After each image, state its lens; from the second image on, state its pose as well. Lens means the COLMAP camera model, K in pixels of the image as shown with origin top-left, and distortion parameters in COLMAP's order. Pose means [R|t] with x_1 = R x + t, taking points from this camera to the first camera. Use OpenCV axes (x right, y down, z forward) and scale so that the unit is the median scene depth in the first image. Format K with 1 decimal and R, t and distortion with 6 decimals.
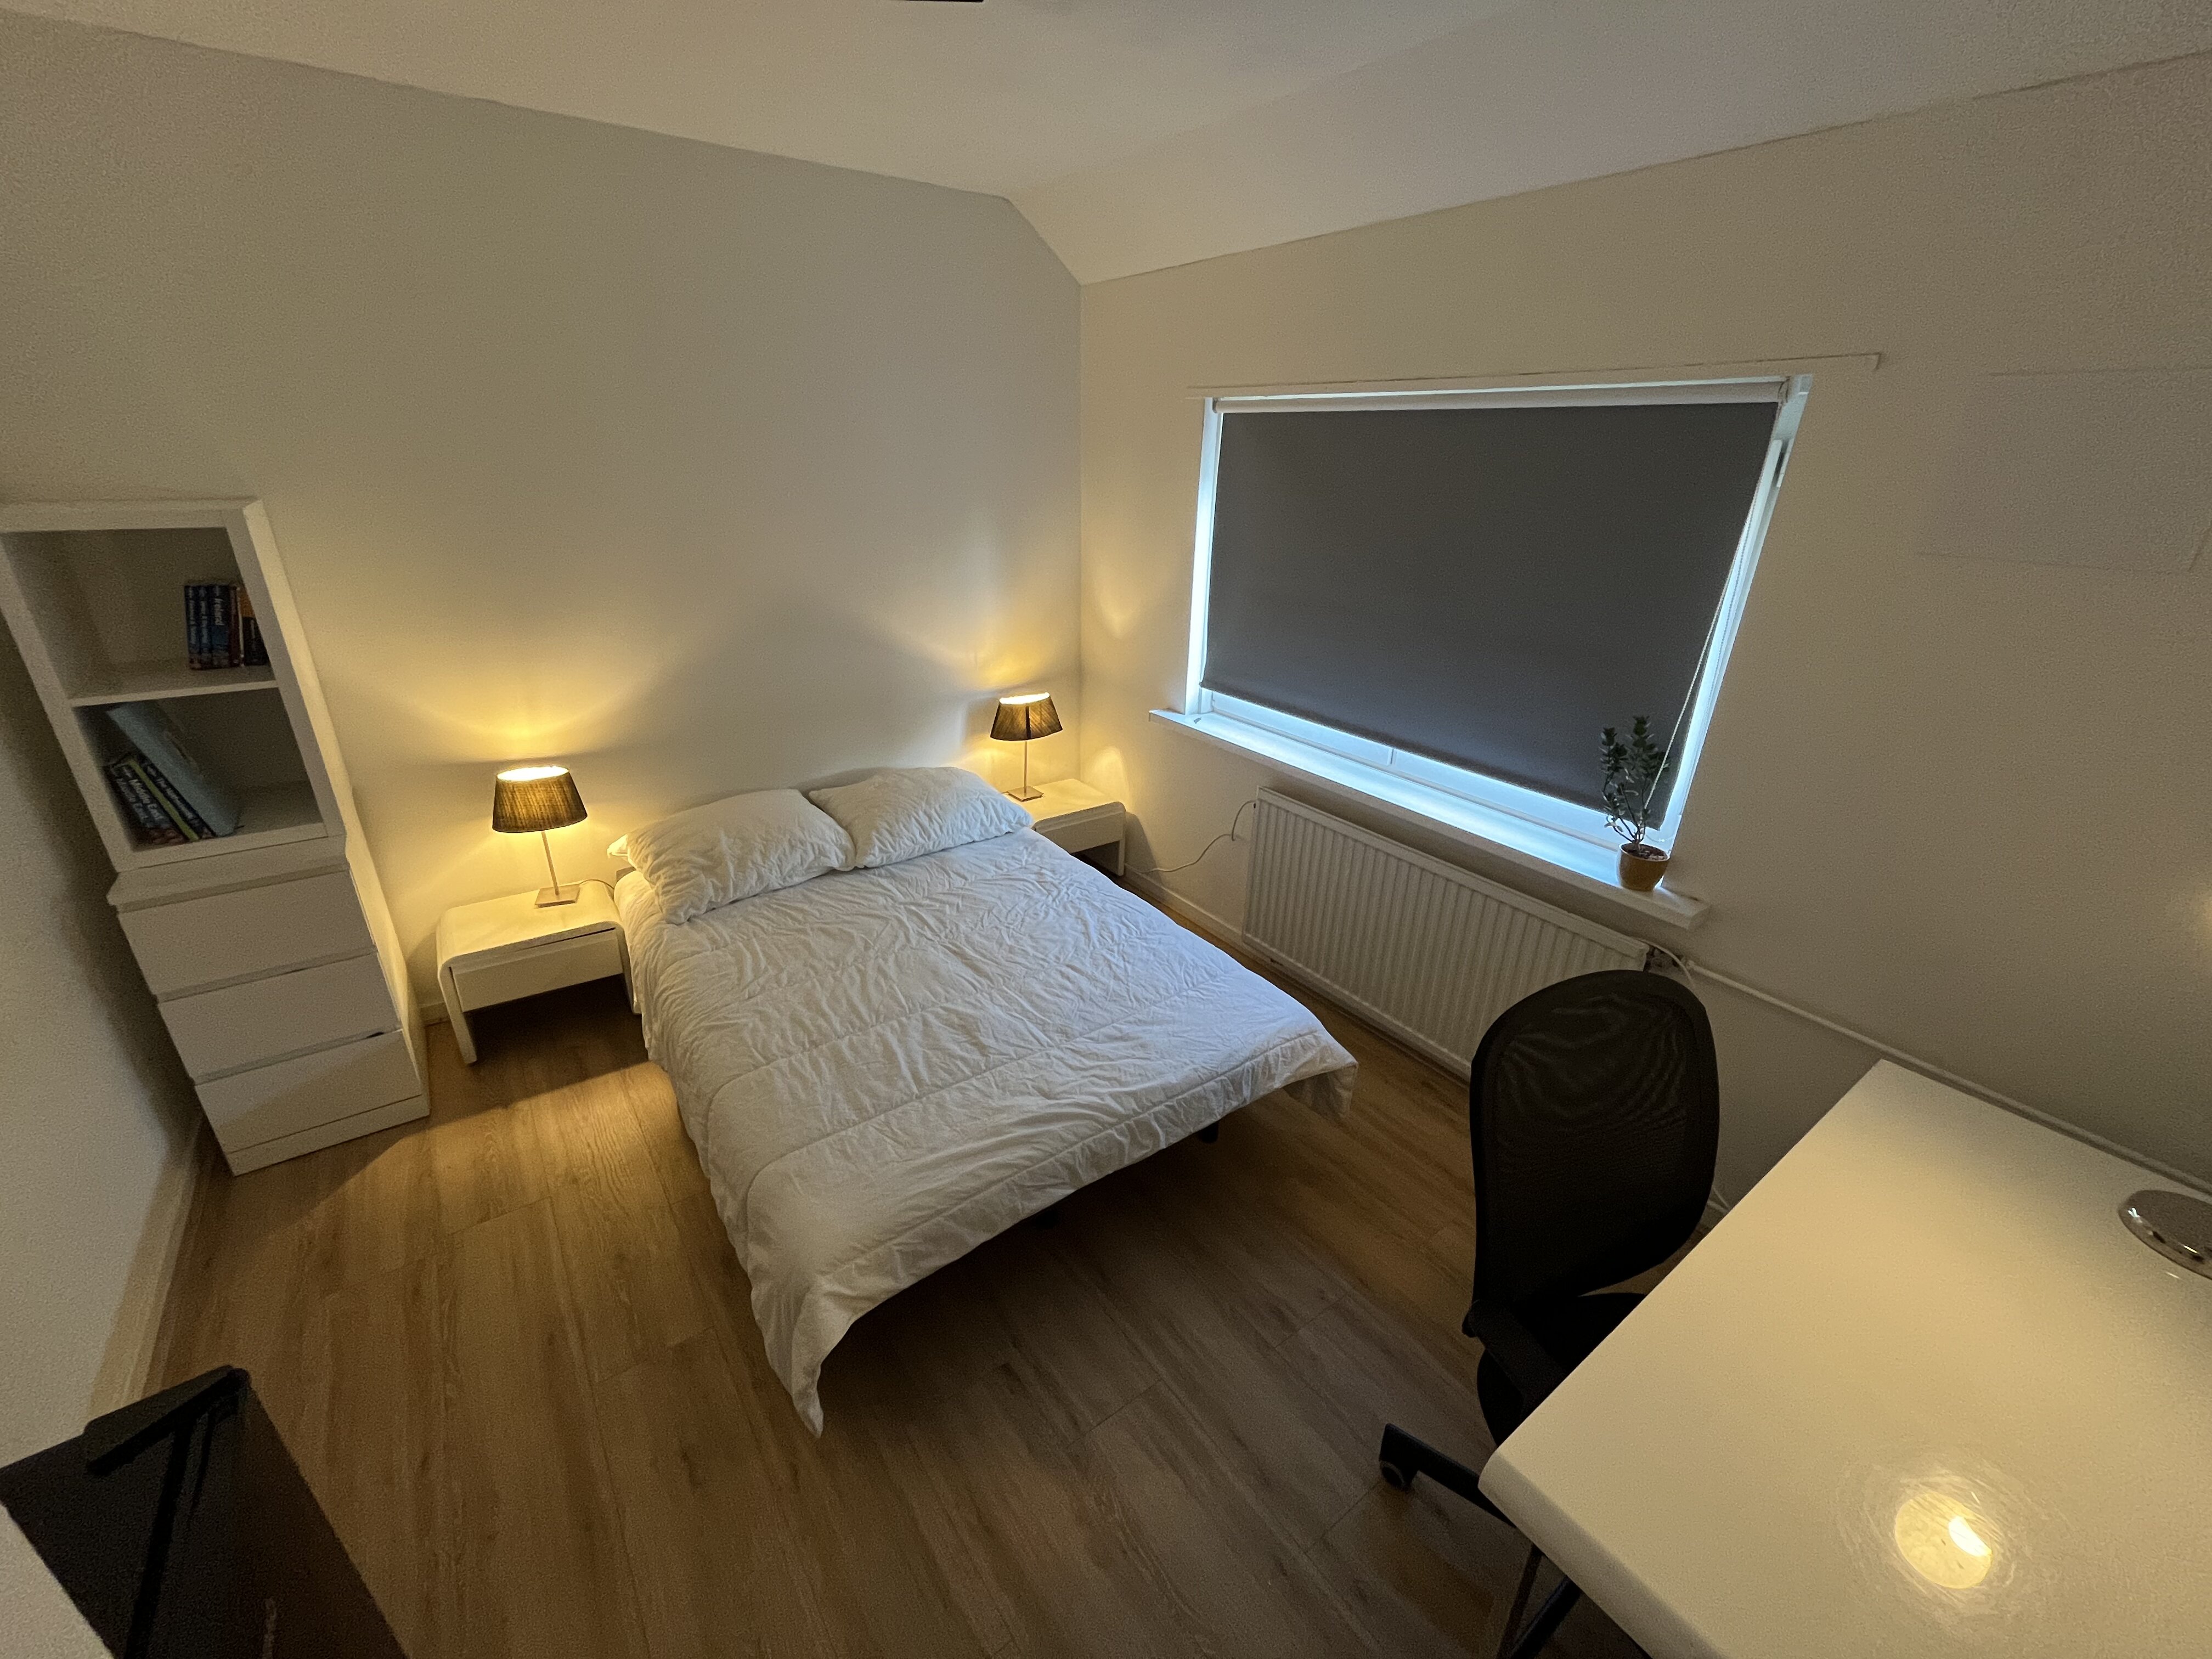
lens RADIAL K [[910.0, 0, 1106.0], [0, 910.0, 829.5], [0, 0, 1]] dist [0.001390, 0.000393]
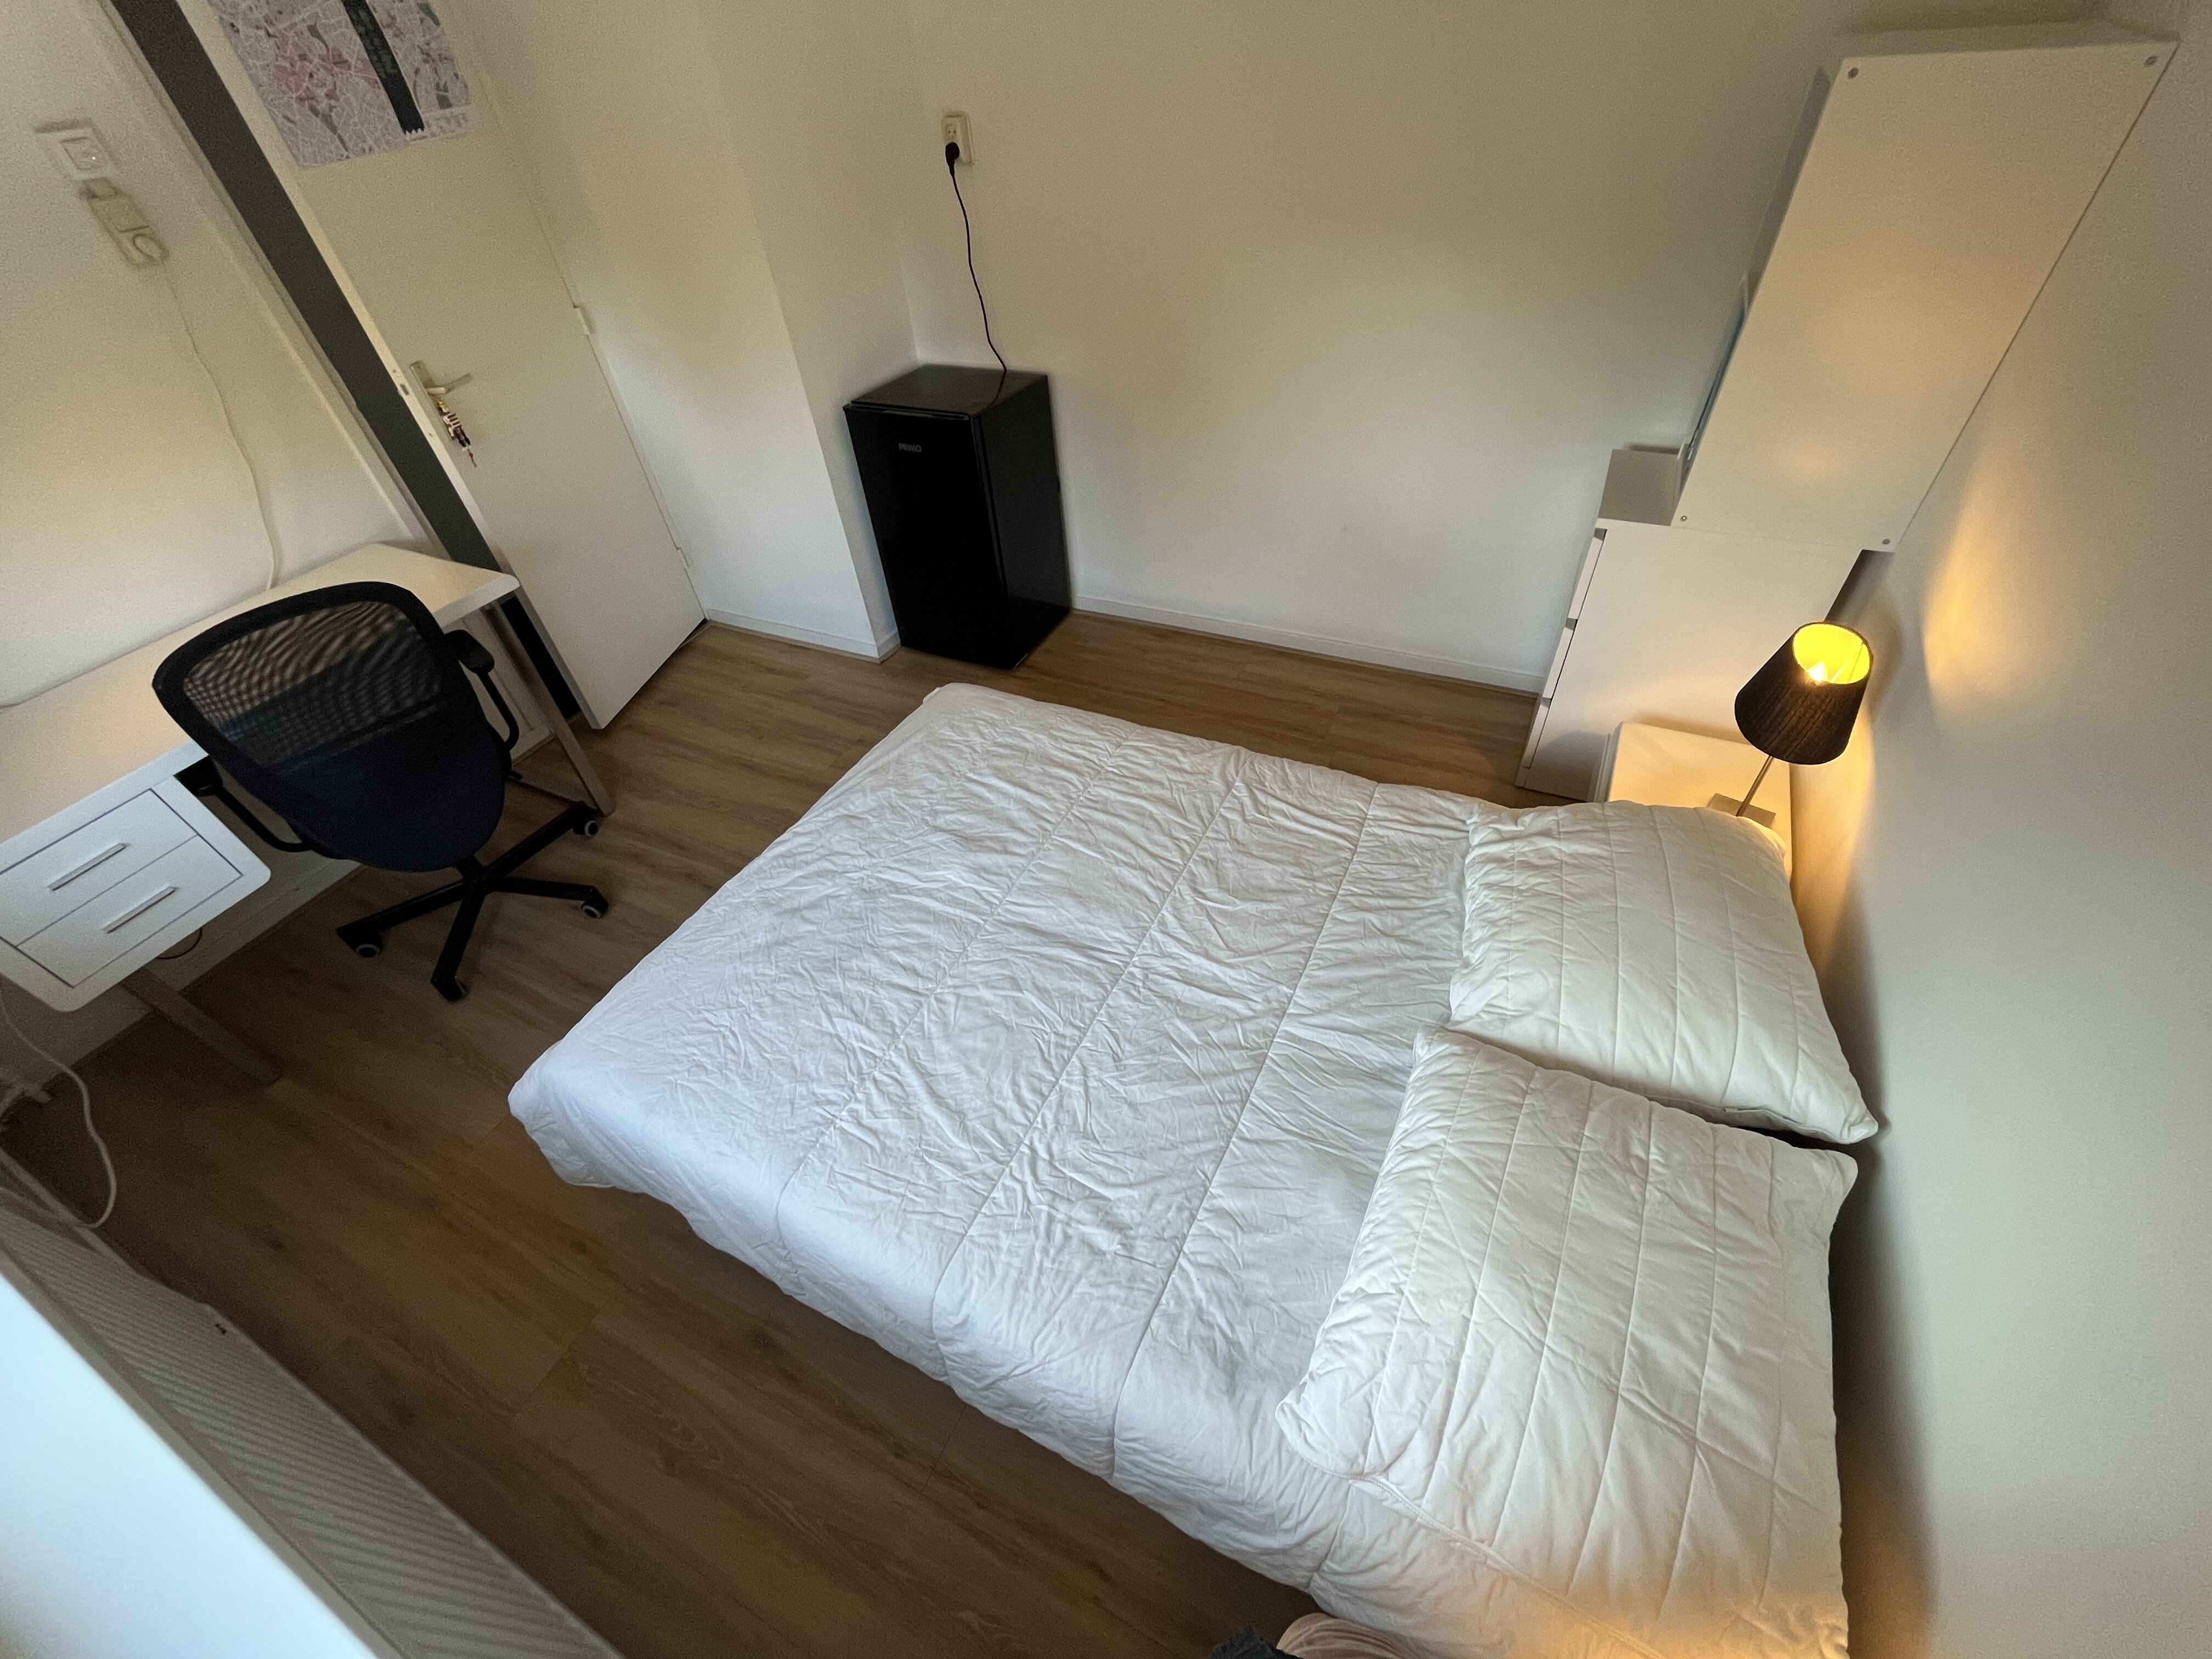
lens RADIAL K [[910.0, 0, 1106.0], [0, 910.0, 829.5], [0, 0, 1]] dist [0.001390, 0.000393]
pose [[-0.883075, 0.353179, -0.308939, 0.000243], [-0.128979, 0.450333, 0.883496, -0.577345], [0.451158, 0.820039, -0.352125, 1.349582]]
